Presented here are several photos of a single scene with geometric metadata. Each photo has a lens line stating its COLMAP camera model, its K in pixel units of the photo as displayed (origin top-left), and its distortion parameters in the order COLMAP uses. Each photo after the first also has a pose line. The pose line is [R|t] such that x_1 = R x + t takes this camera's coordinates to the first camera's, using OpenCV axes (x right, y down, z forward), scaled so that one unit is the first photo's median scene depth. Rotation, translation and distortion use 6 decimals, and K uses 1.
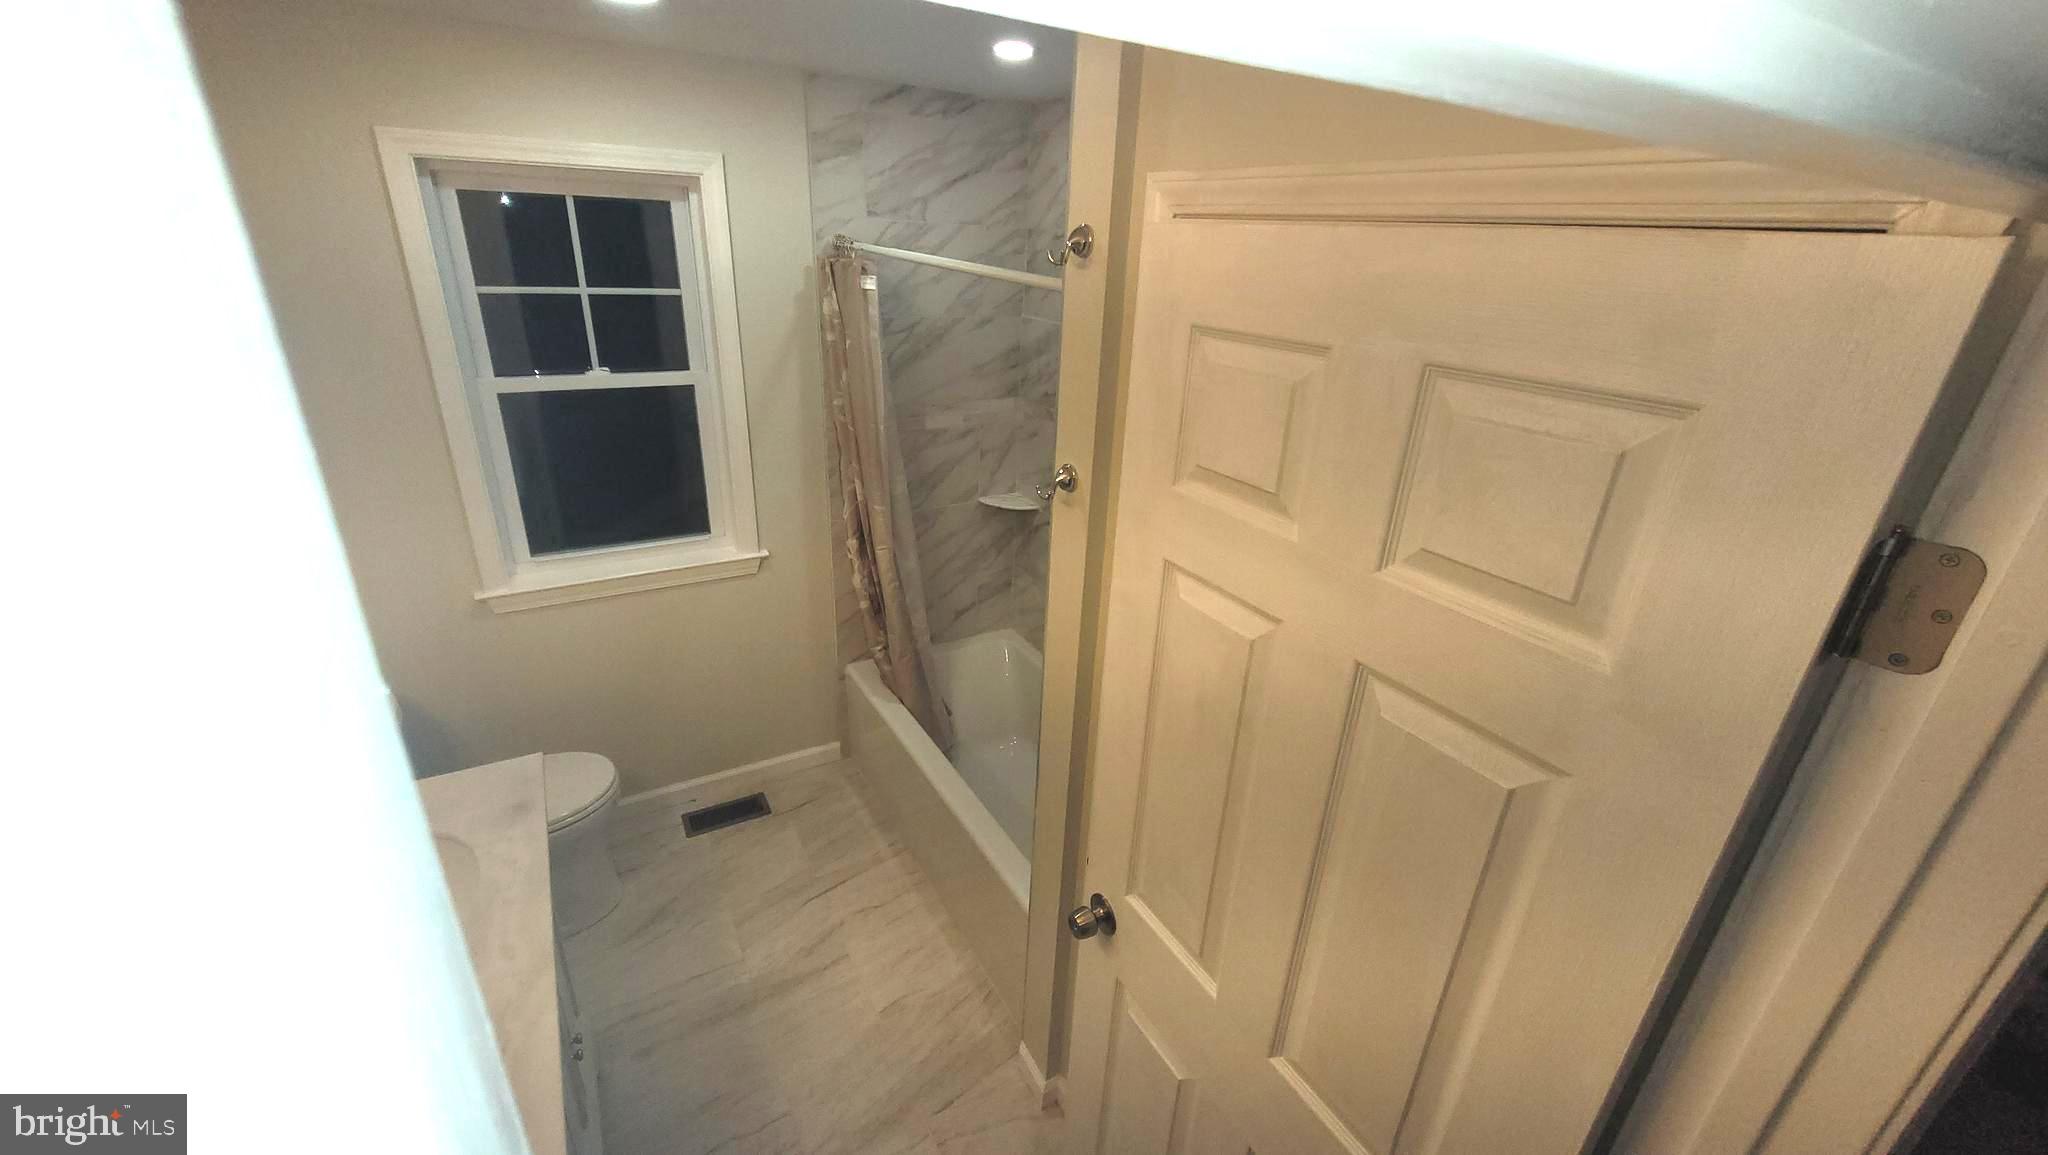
lens RADIAL K [[802.6, 0, 1034.5], [0, 802.6, 570.9], [0, 0, 1]] dist [-0.000040, -0.000169]
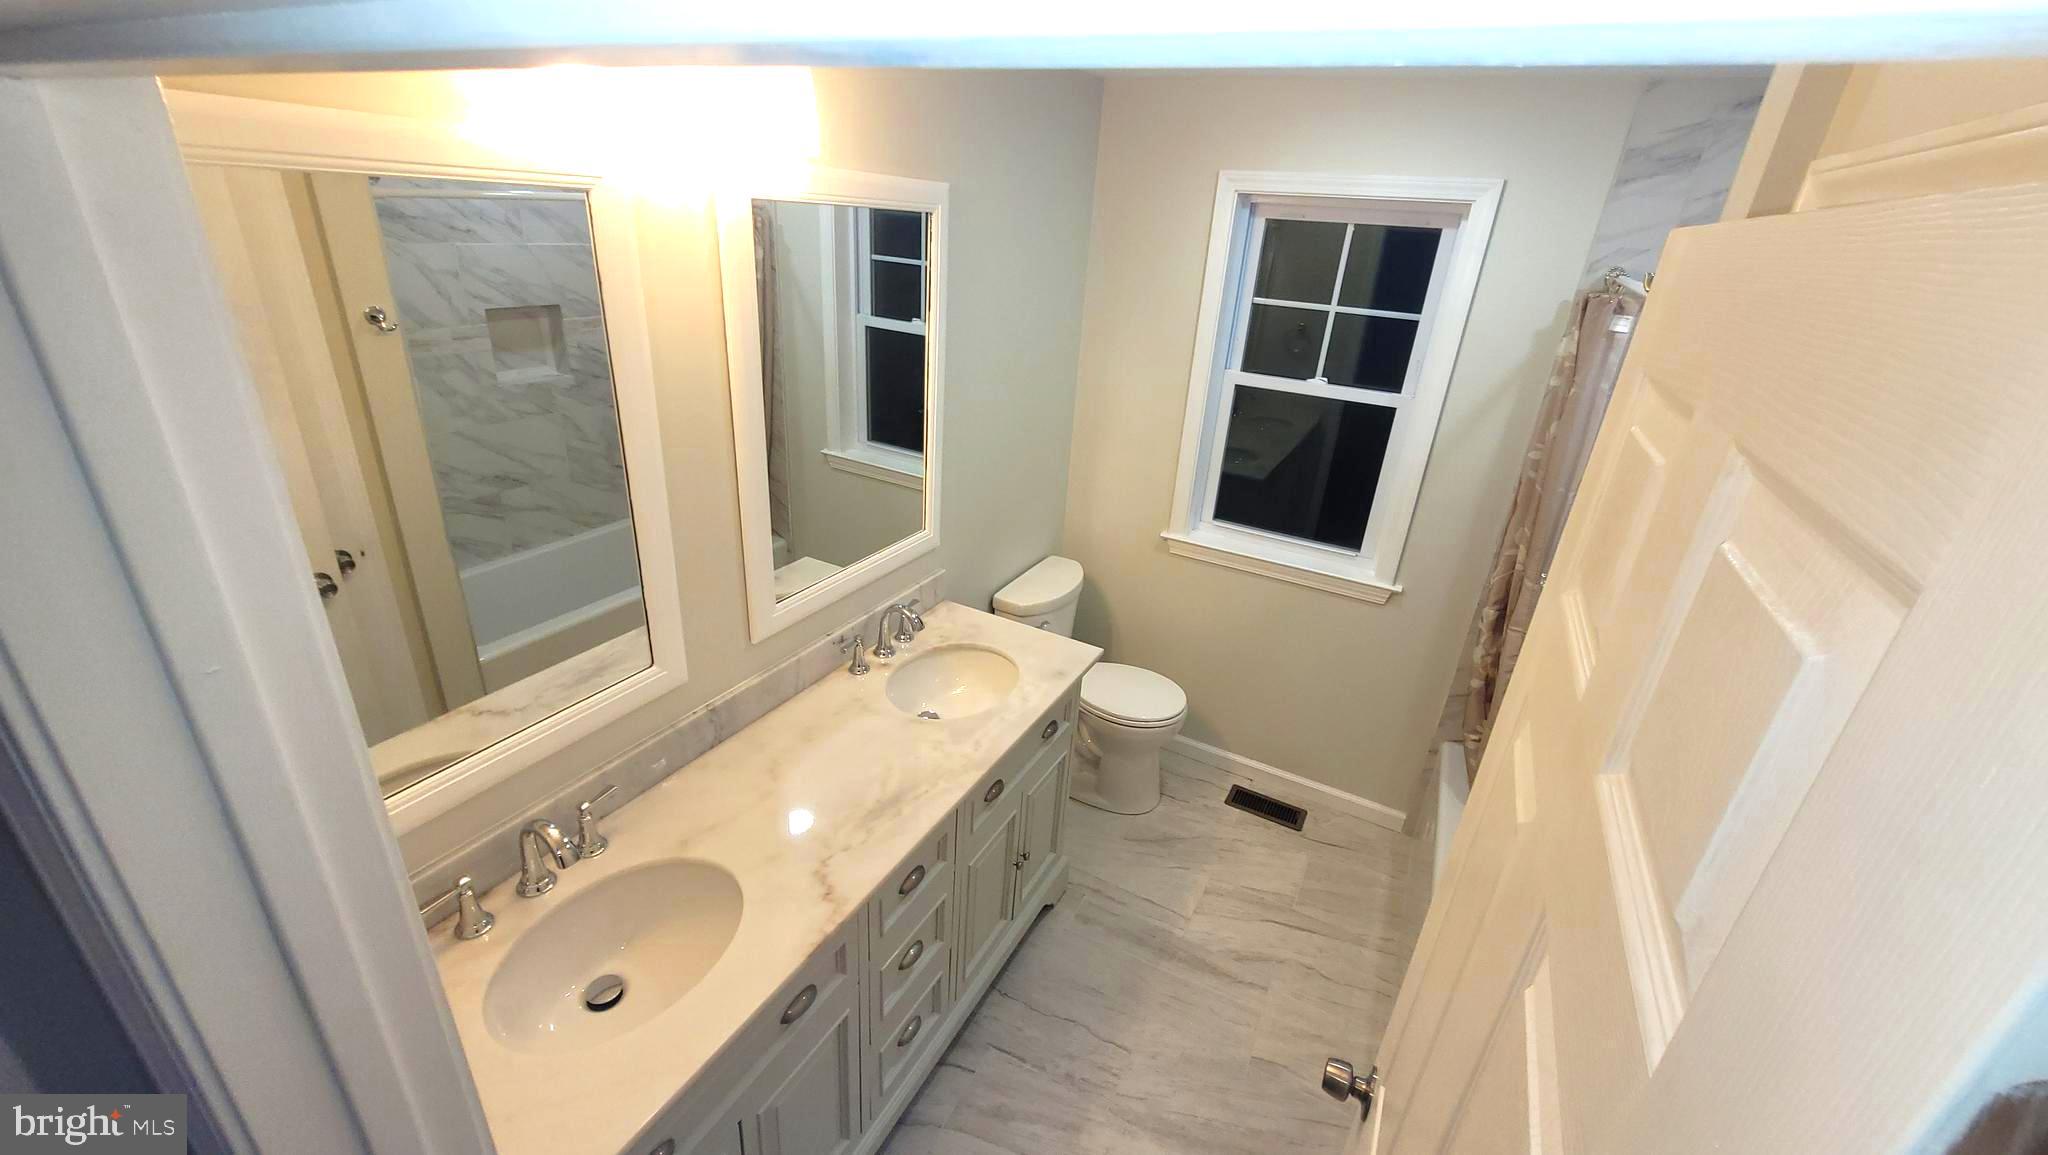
lens RADIAL K [[802.6, 0, 1034.5], [0, 802.6, 570.9], [0, 0, 1]] dist [-0.000040, -0.000169]
pose [[0.517371, 0.332615, -0.788476, 0.211884], [-0.367653, 0.918402, 0.146182, -0.024453], [0.772760, 0.214255, 0.597442, 0.091130]]
